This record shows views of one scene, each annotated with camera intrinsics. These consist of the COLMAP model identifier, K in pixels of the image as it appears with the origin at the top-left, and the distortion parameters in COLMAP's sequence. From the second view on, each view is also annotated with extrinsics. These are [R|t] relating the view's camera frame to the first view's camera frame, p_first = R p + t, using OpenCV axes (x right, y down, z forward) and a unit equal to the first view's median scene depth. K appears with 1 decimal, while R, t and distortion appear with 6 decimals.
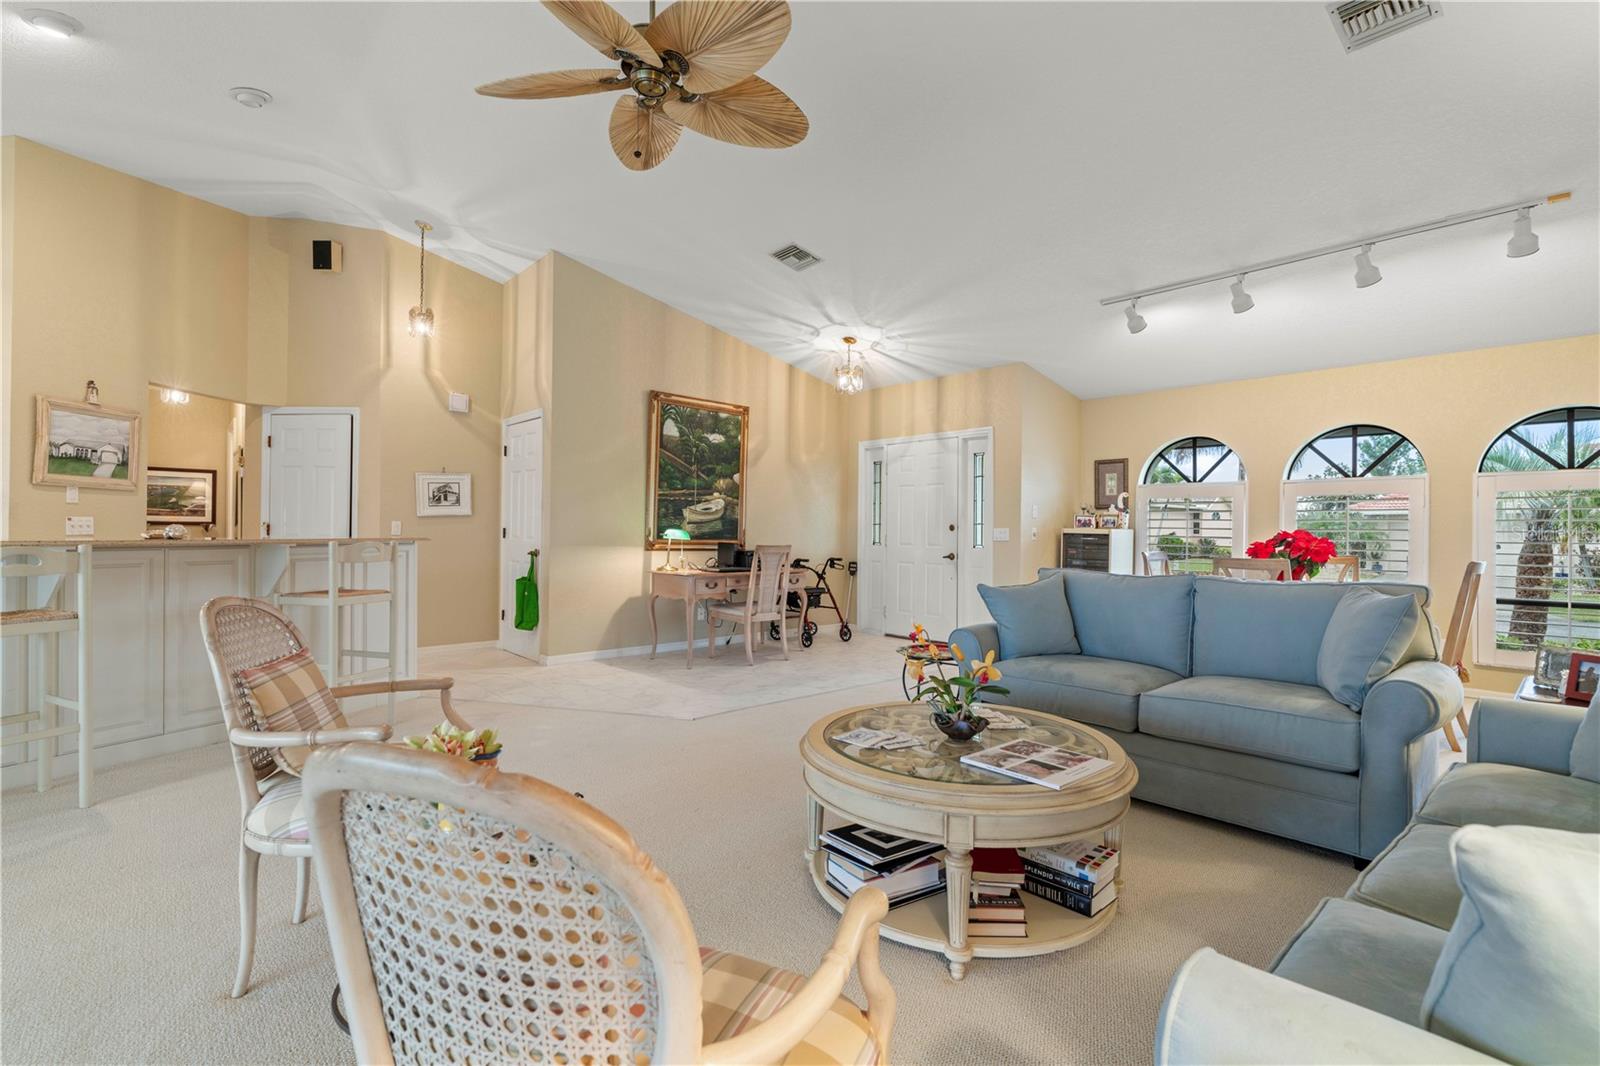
lens RADIAL K [[721.4, 0, 800.0], [0, 721.4, 533.0], [0, 0, 1]] dist [-0.004714, 0.000936]
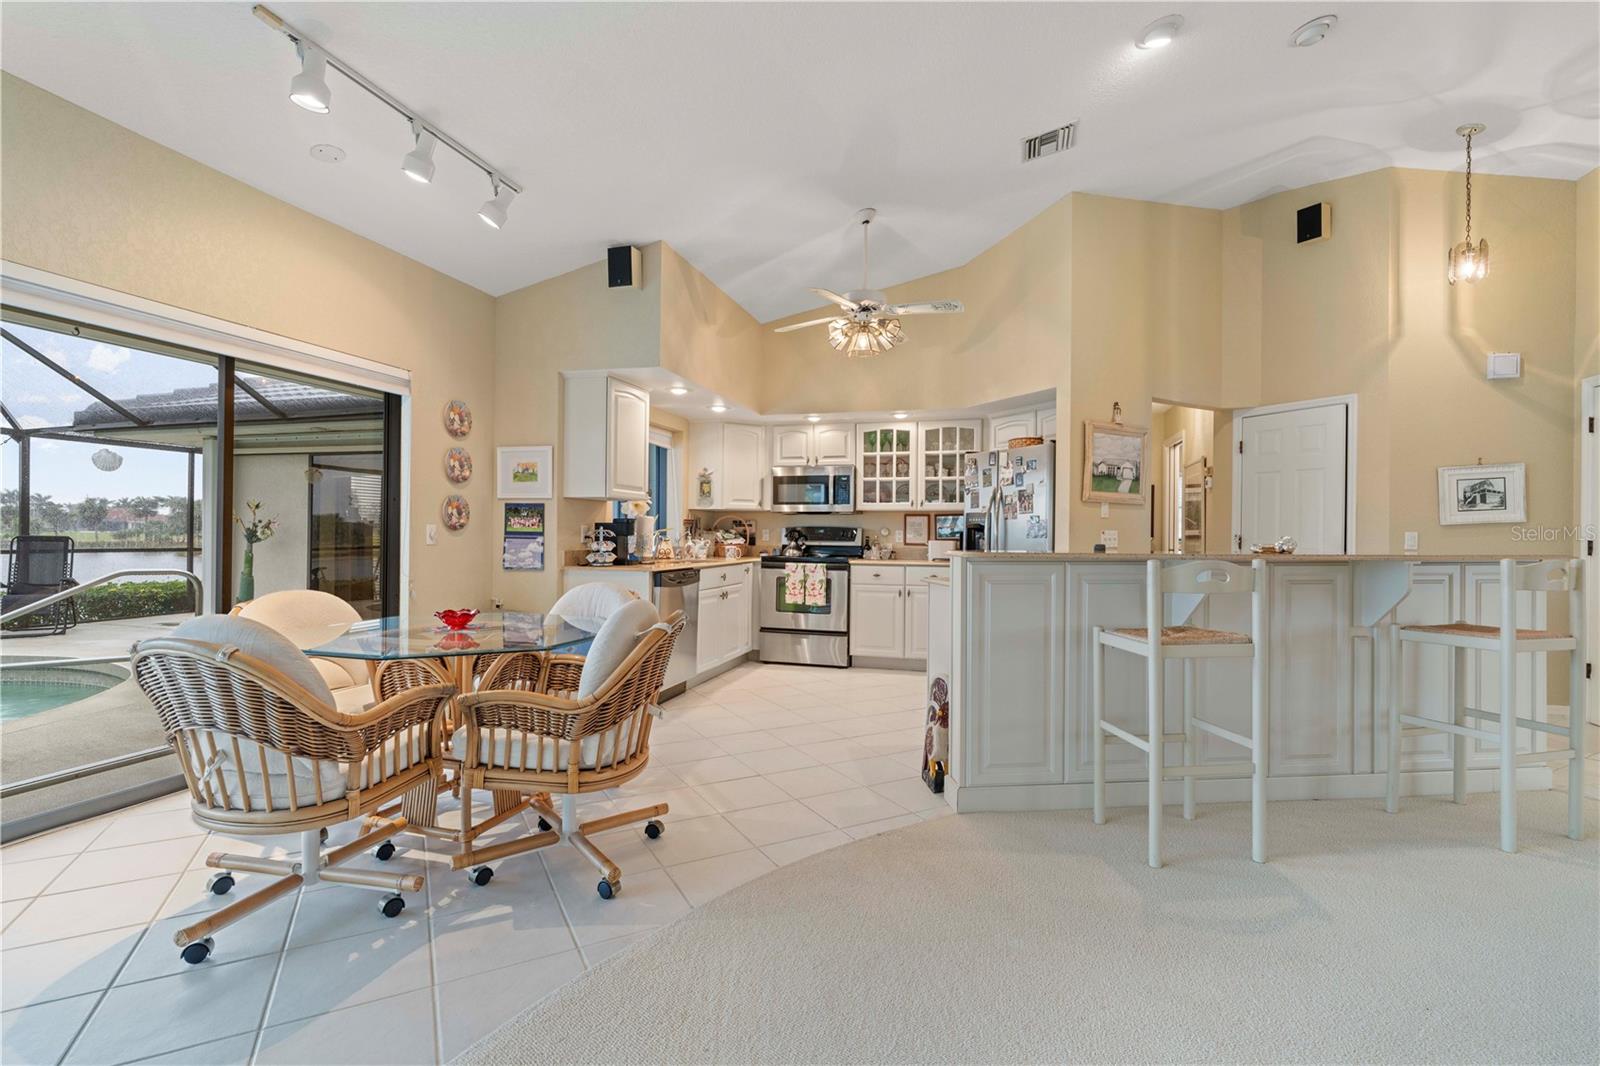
lens RADIAL K [[721.4, 0, 800.0], [0, 721.4, 533.0], [0, 0, 1]] dist [-0.004714, 0.000936]
pose [[0.533343, -0.010238, -0.845837, -0.249125], [-0.004940, 0.999872, -0.015218, 0.000052], [0.845884, 0.012295, 0.533225, 0.027206]]
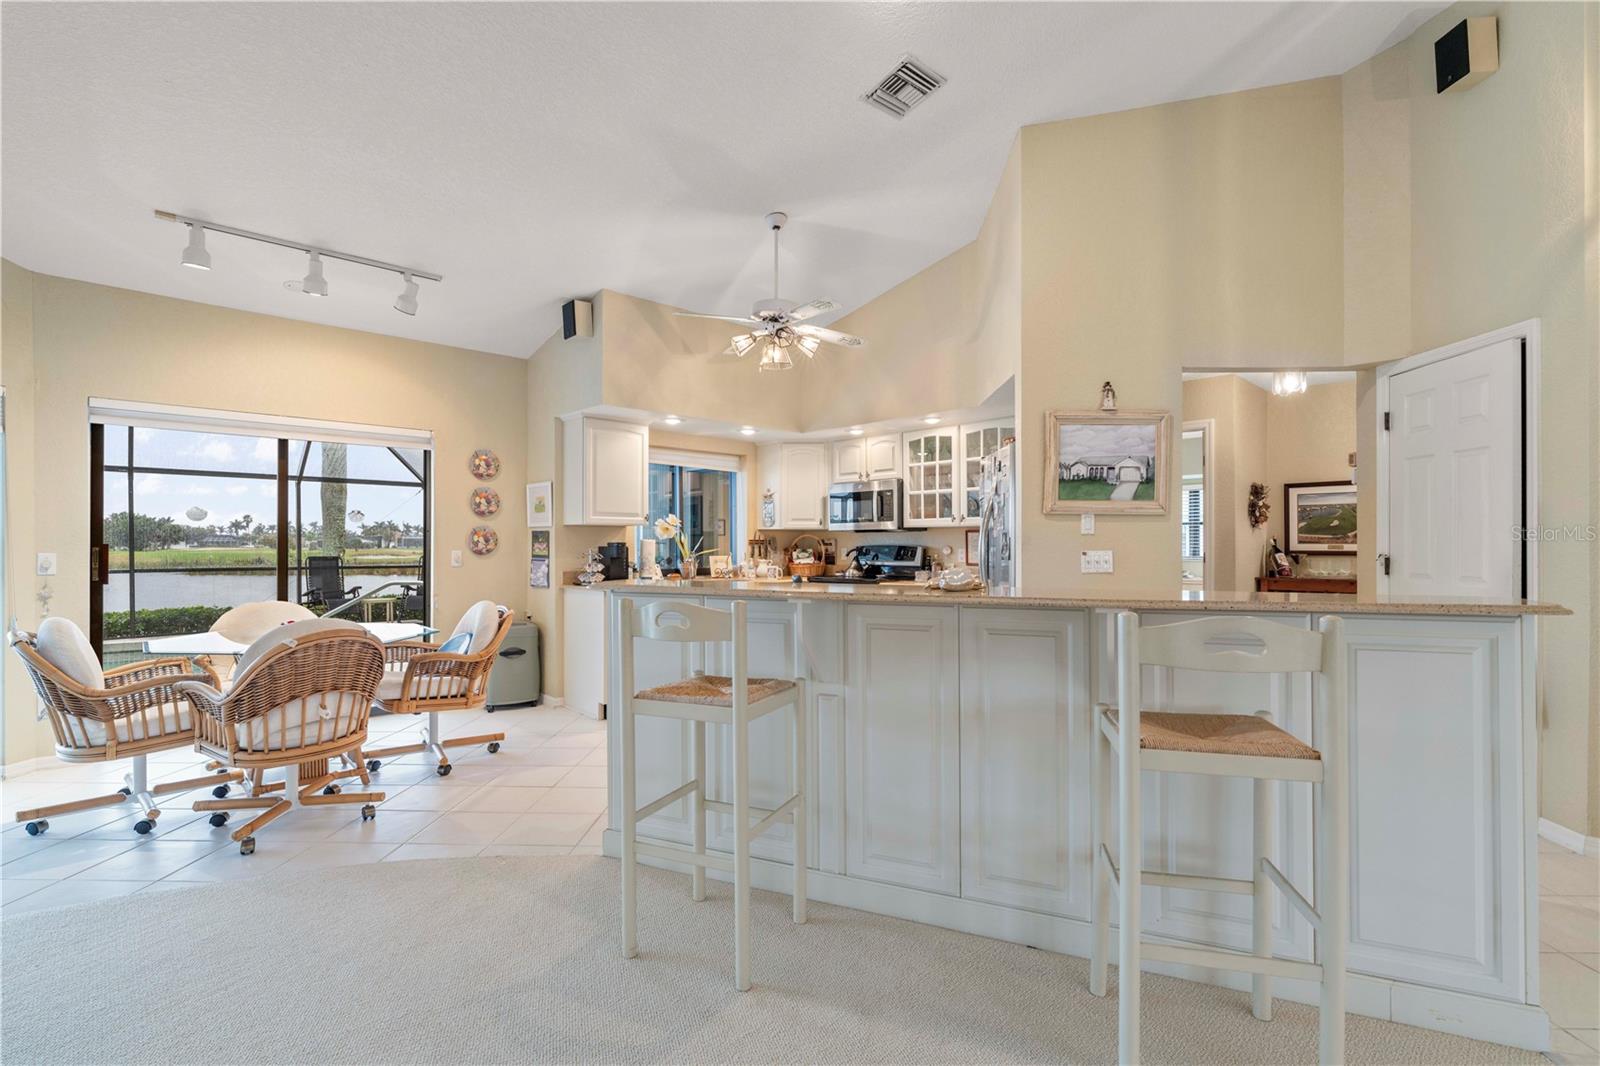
lens RADIAL K [[729.5, 0, 797.2], [0, 729.5, 544.1], [0, 0, 1]] dist [-0.004890, 0.001038]
pose [[0.032496, -0.013567, -0.999380, -0.133954], [-0.002318, 0.999904, -0.013649, -0.012985], [0.999469, 0.002760, 0.032461, 0.464258]]
